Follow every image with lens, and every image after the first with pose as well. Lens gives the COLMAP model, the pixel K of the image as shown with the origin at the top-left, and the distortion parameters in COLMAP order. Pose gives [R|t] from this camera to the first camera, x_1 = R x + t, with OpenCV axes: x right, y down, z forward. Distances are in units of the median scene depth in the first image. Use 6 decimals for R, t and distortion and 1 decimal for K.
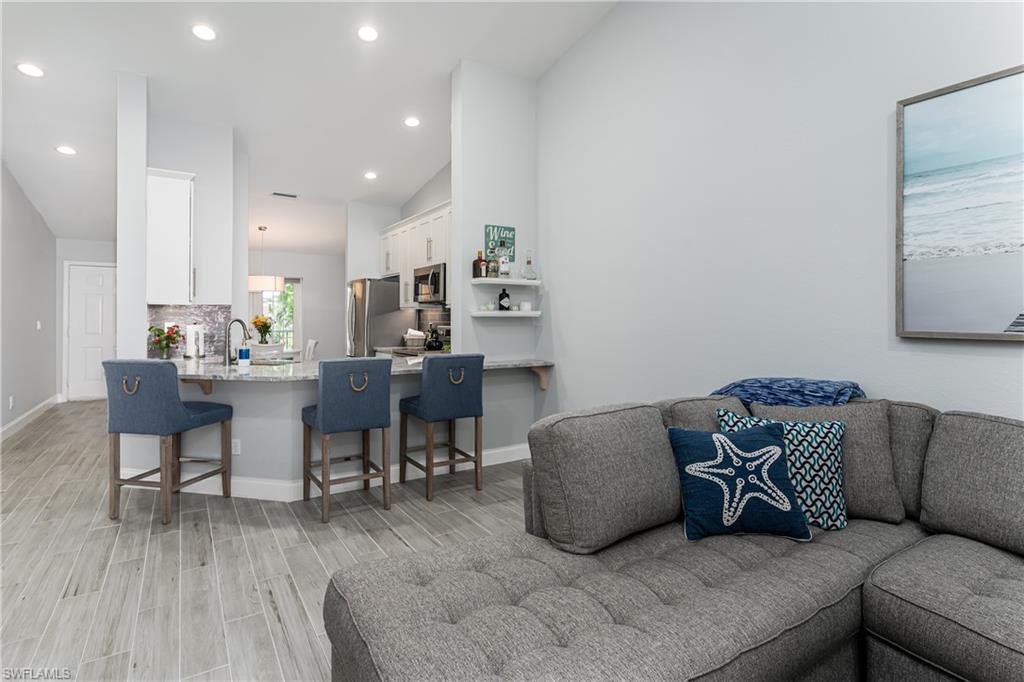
lens RADIAL K [[512.5, 0, 514.9], [0, 512.5, 314.0], [0, 0, 1]] dist [0.000008, 0.000004]
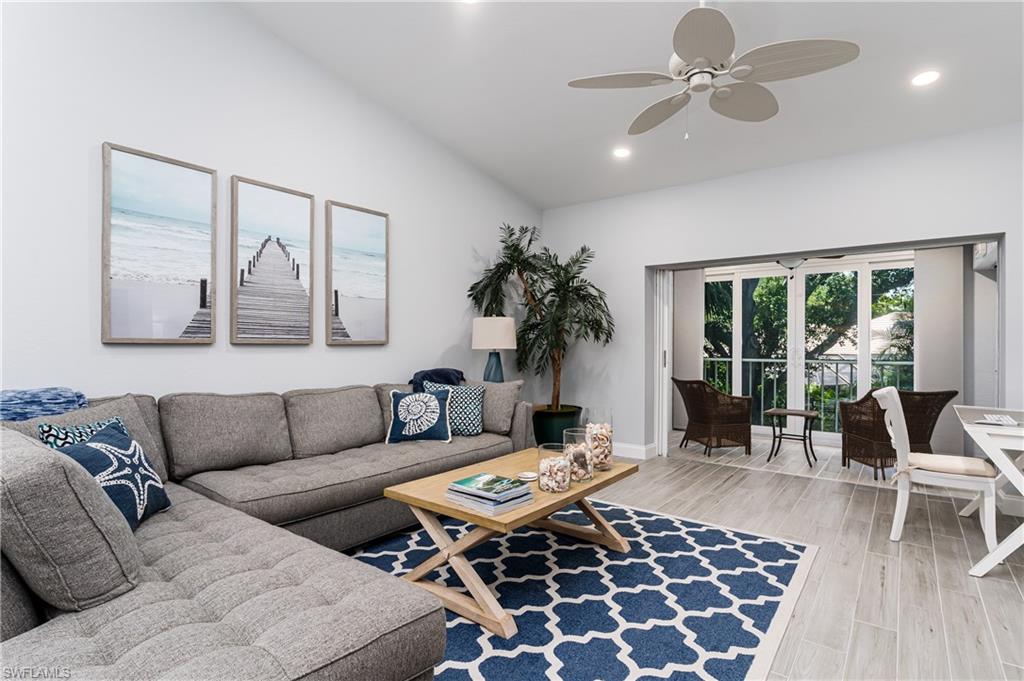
lens RADIAL K [[512.1, 0, 512.0], [0, 512.1, 340.5], [0, 0, 1]] dist [0.001505, 0.000352]
pose [[-0.329766, 0.003891, 0.944055, -0.344876], [-0.008259, 0.999941, -0.007007, 0.020560], [-0.944027, -0.010108, -0.329714, 0.263925]]
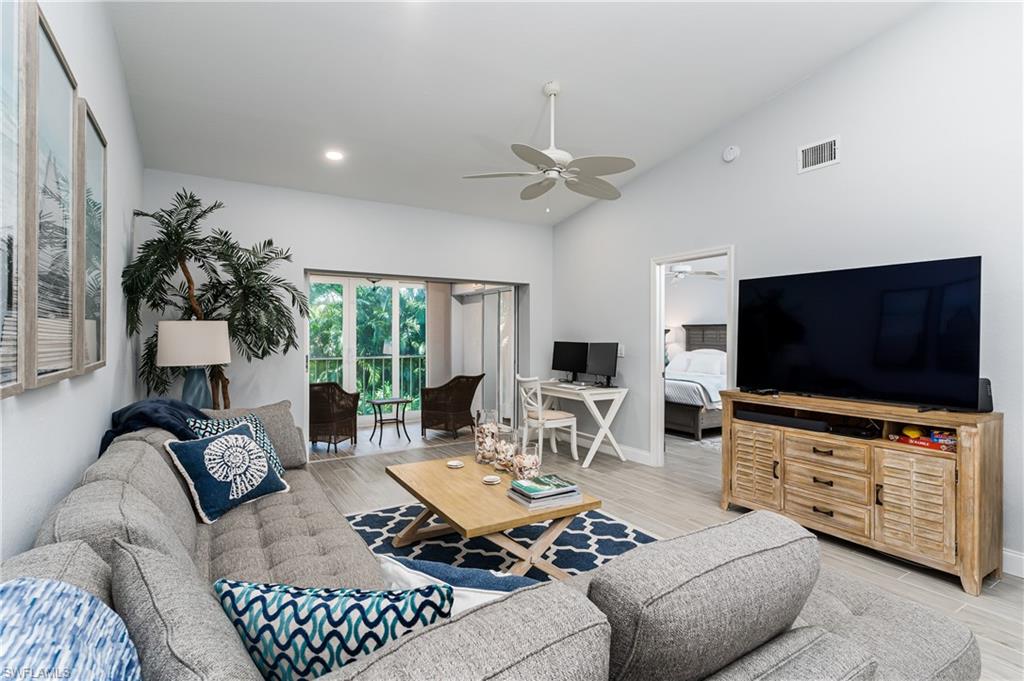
lens RADIAL K [[504.6, 0, 534.5], [0, 504.6, 331.0], [0, 0, 1]] dist [-0.000786, -0.000190]
pose [[-0.999998, -0.001974, 0.000490, 0.159846], [-0.001980, 0.999919, -0.012538, -0.009772], [-0.000466, -0.012539, -0.999921, 0.704308]]
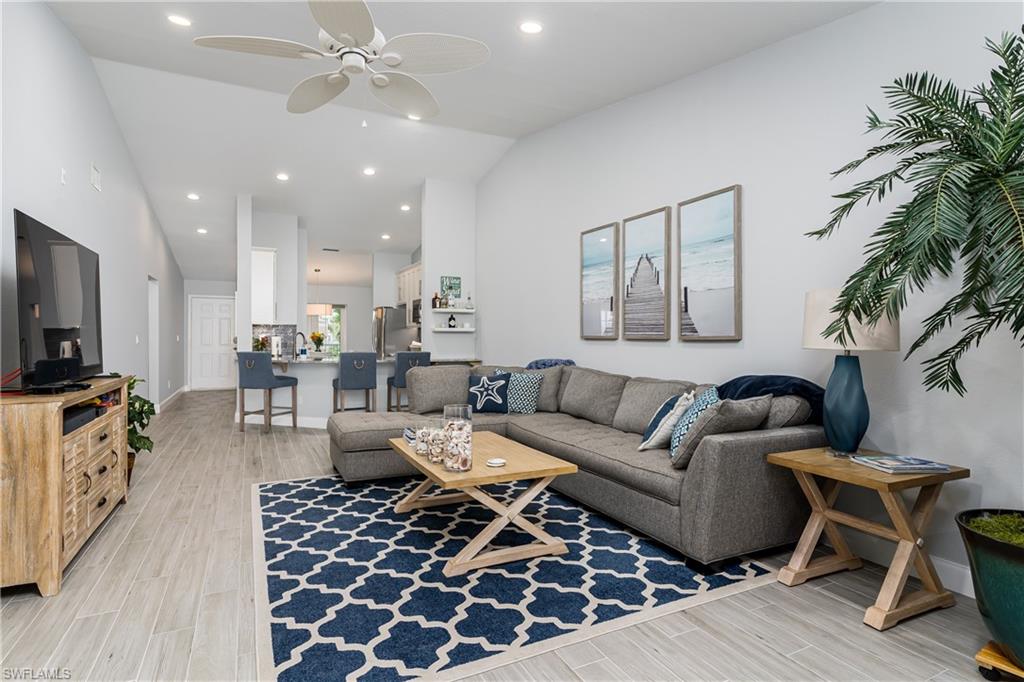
lens RADIAL K [[525.7, 0, 513.6], [0, 525.7, 336.0], [0, 0, 1]] dist [-0.000377, -0.000062]
pose [[0.993650, 0.001256, -0.112506, 0.371357], [-0.000880, 0.999994, 0.003384, 0.014010], [0.112509, -0.003264, 0.993645, -0.676060]]
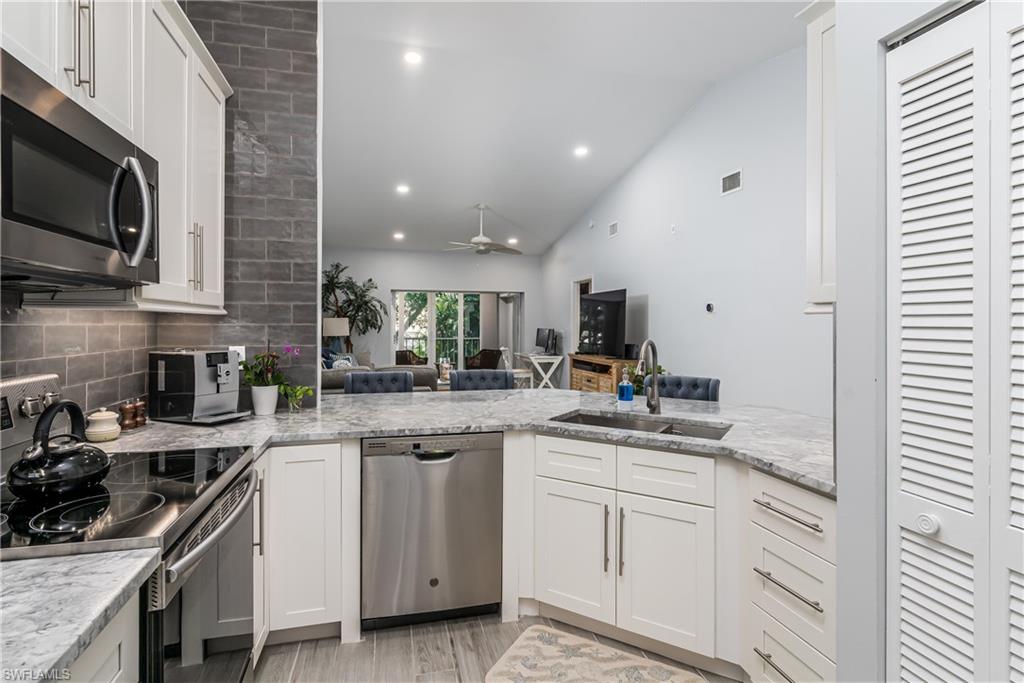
lens RADIAL K [[512.5, 0, 514.9], [0, 512.5, 314.5], [0, 0, 1]] dist [0.000008, 0.000004]
pose [[-0.947177, 0.001159, 0.320710, -0.548149], [-0.006899, 0.999688, -0.023988, -0.004926], [-0.320638, -0.024934, -0.946874, 1.509951]]
